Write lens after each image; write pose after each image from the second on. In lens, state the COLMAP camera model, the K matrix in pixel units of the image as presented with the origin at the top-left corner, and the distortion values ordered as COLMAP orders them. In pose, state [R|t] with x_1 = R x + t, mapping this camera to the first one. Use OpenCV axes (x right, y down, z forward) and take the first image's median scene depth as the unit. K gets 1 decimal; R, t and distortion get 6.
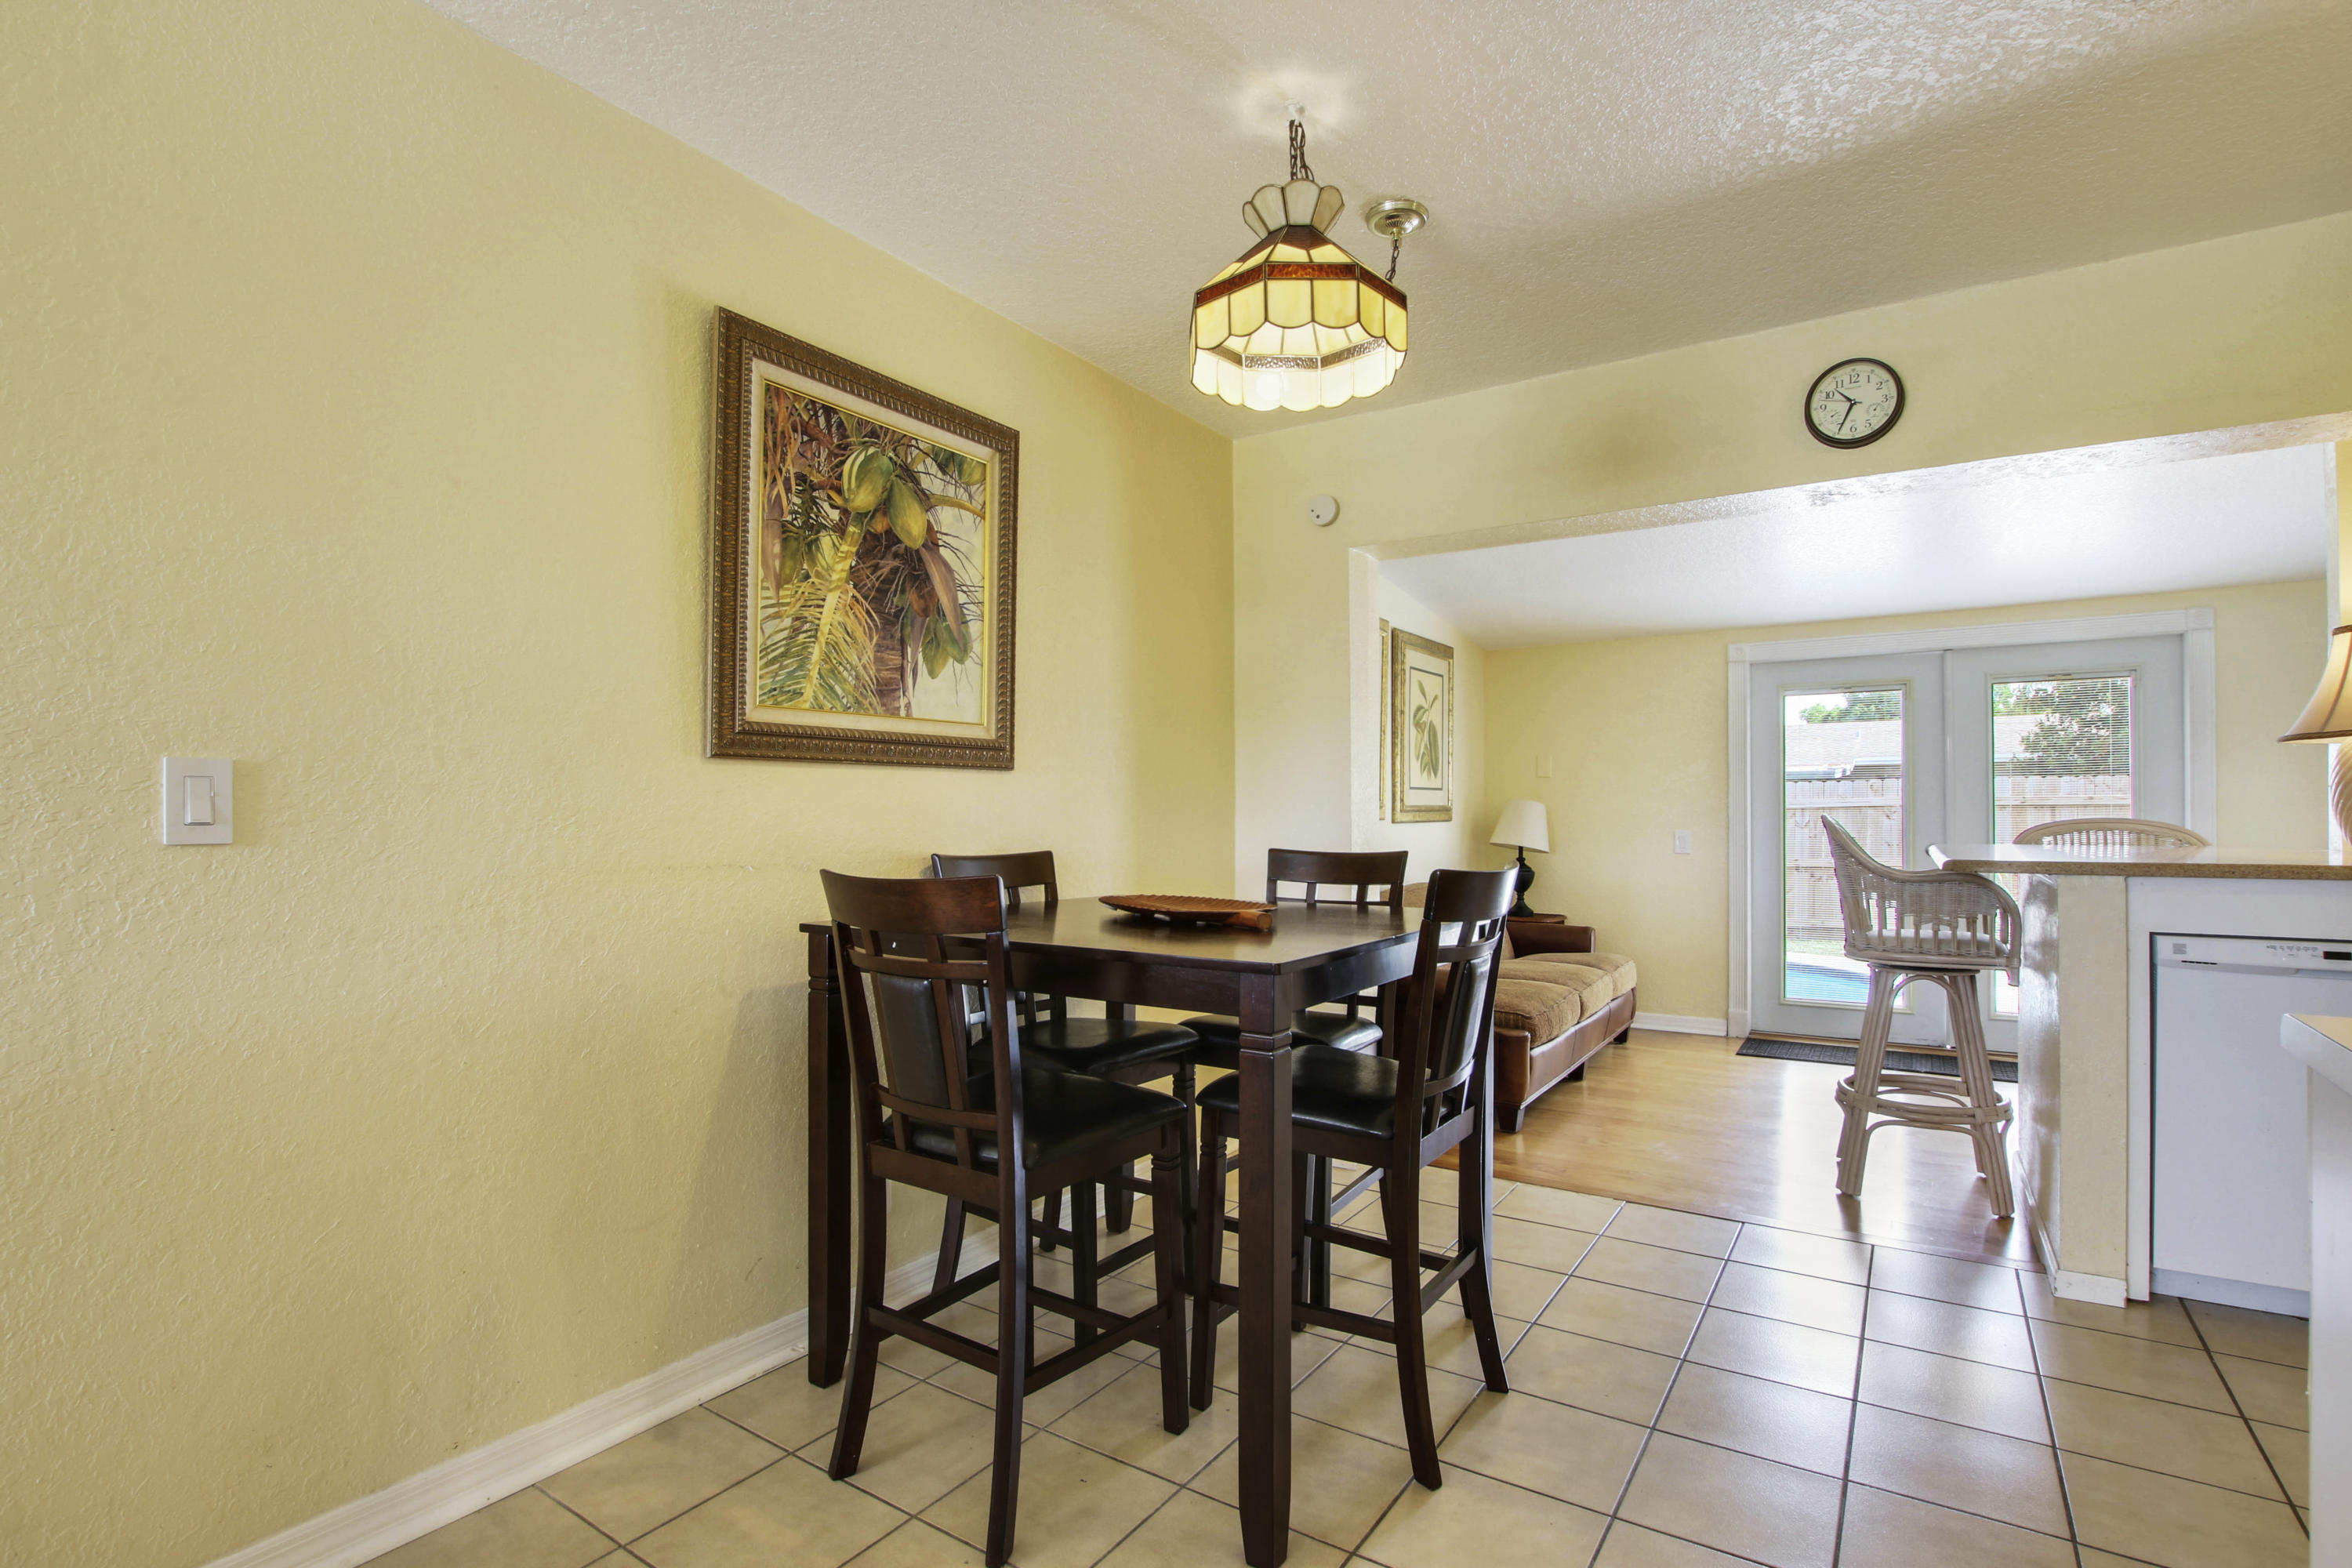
lens RADIAL K [[1118.0, 0, 1178.6], [0, 1118.0, 795.6], [0, 0, 1]] dist [-0.002533, -0.000524]
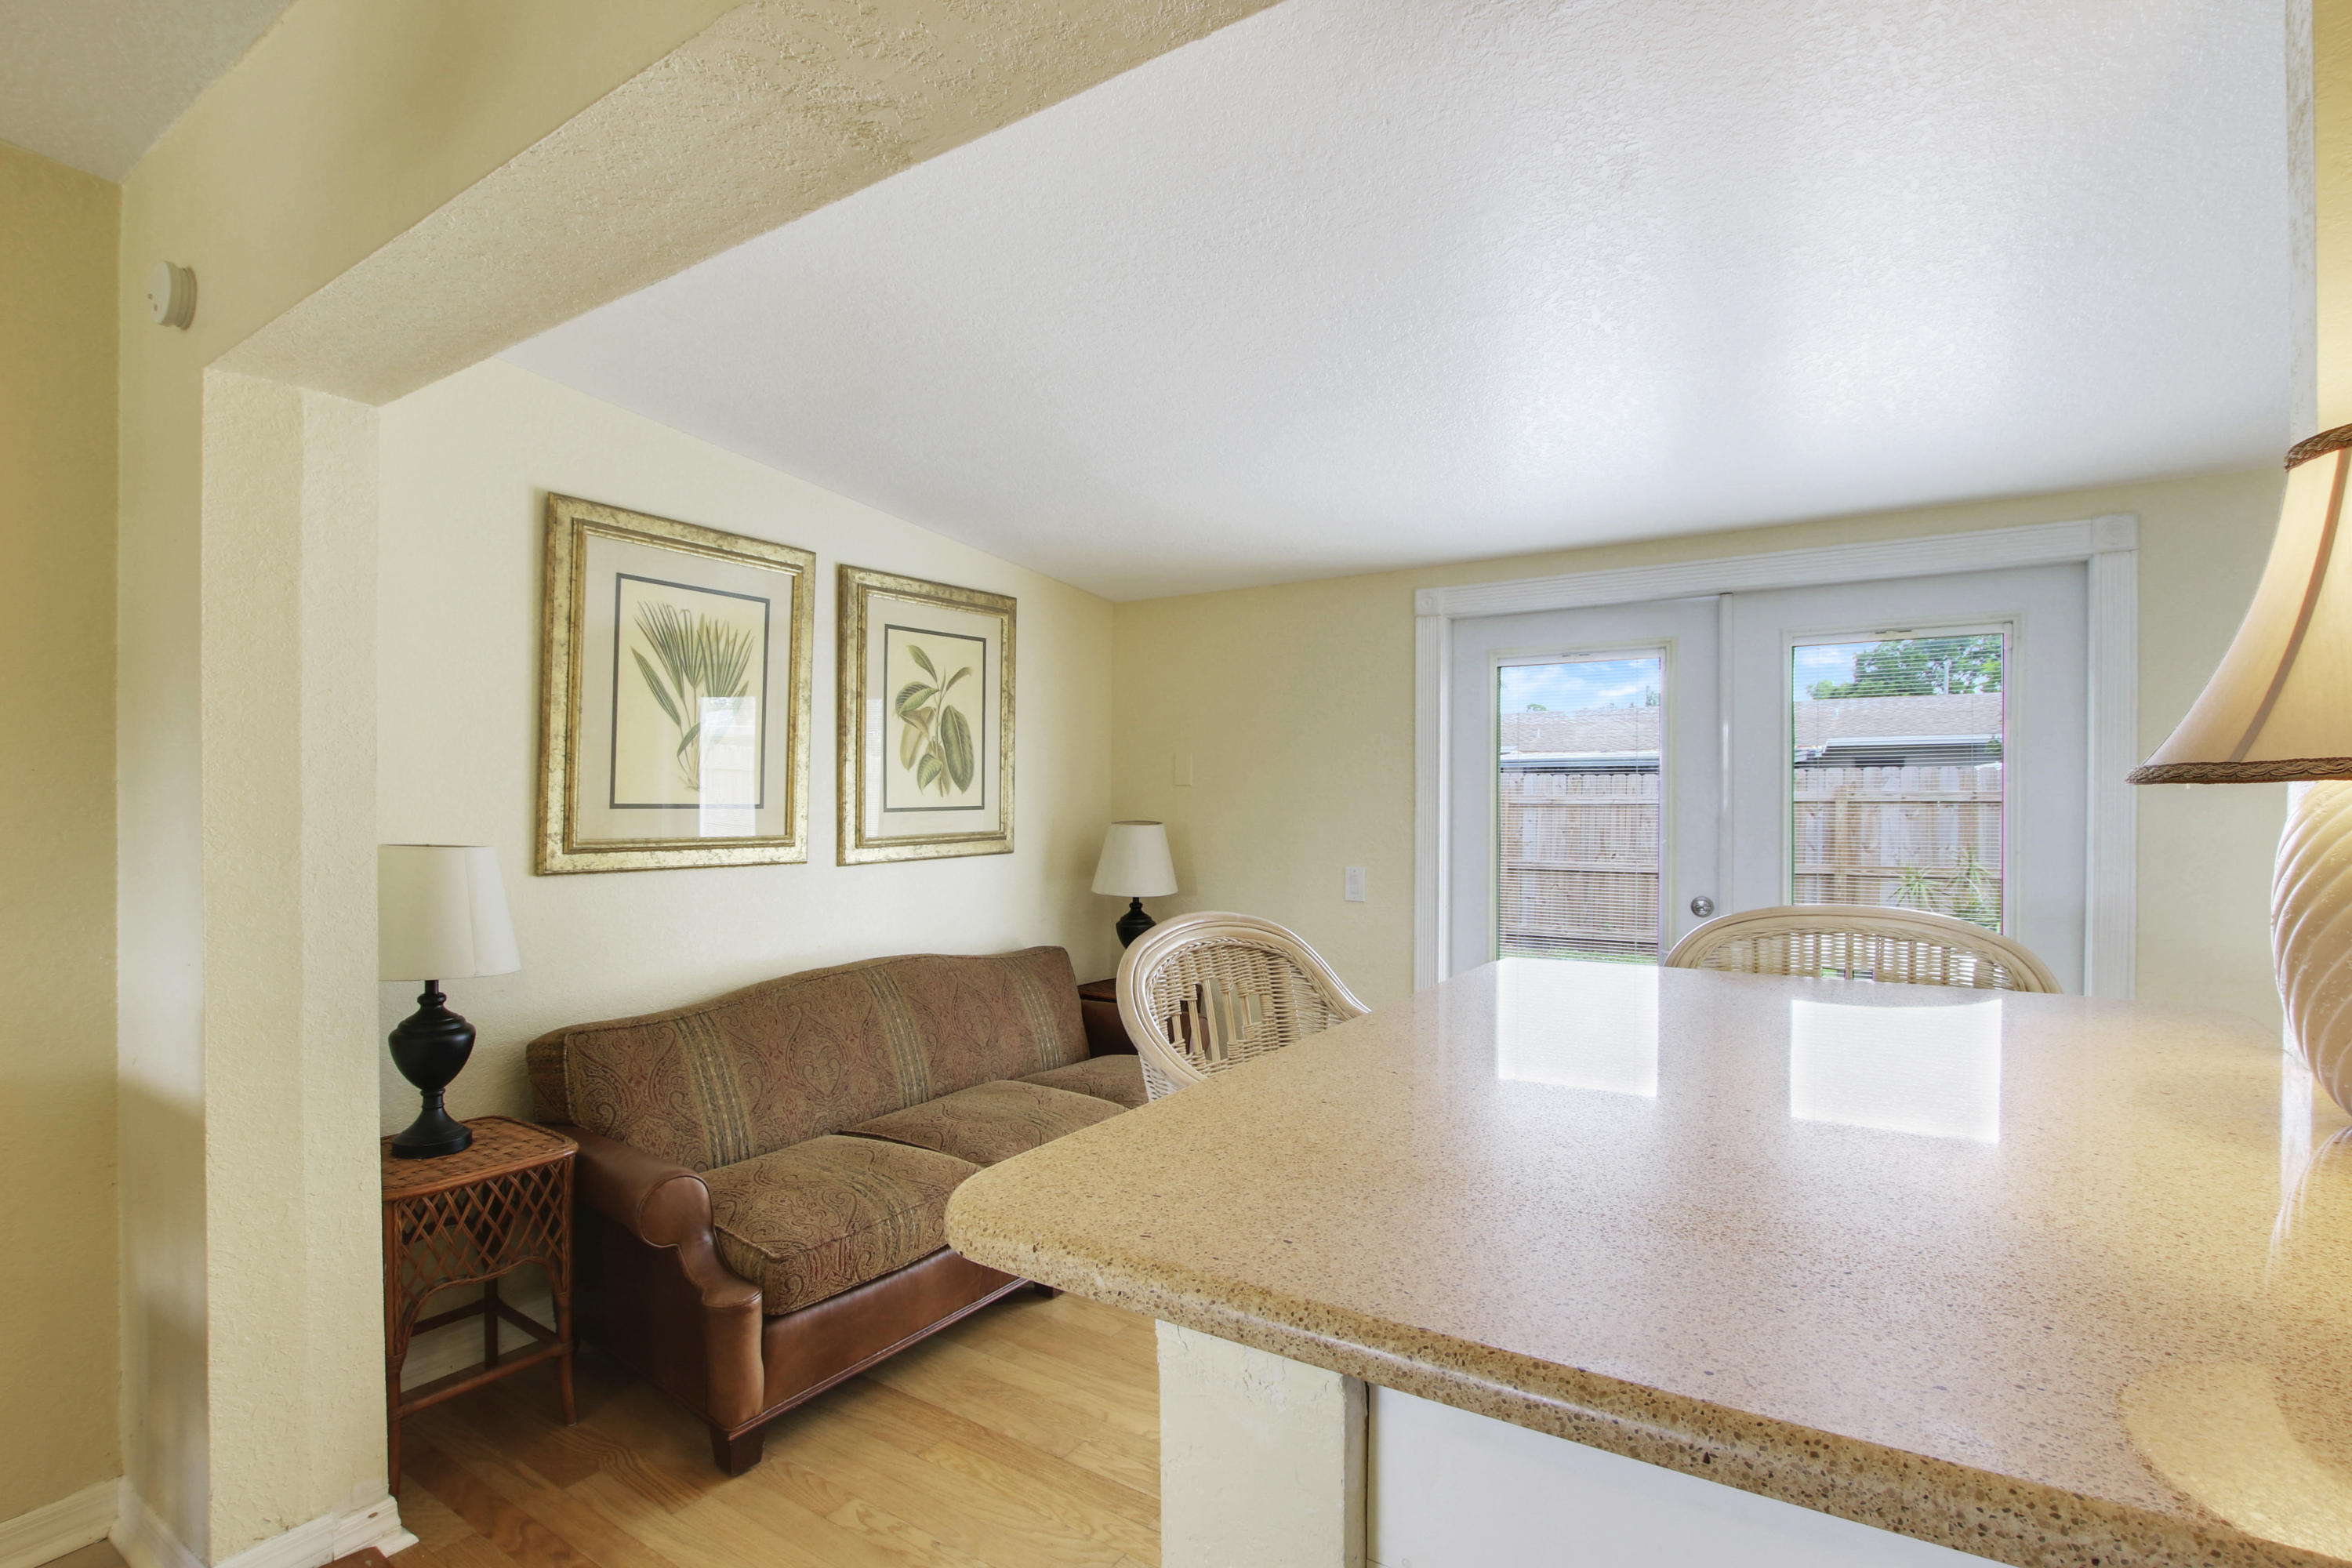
lens RADIAL K [[1108.1, 0, 1165.0], [0, 1108.1, 785.8], [0, 0, 1]] dist [-0.001615, -0.000419]
pose [[0.999698, -0.000615, -0.024580, 0.813929], [0.000907, 0.999929, 0.011871, -0.060708], [0.024571, -0.011890, 0.999627, 0.758800]]
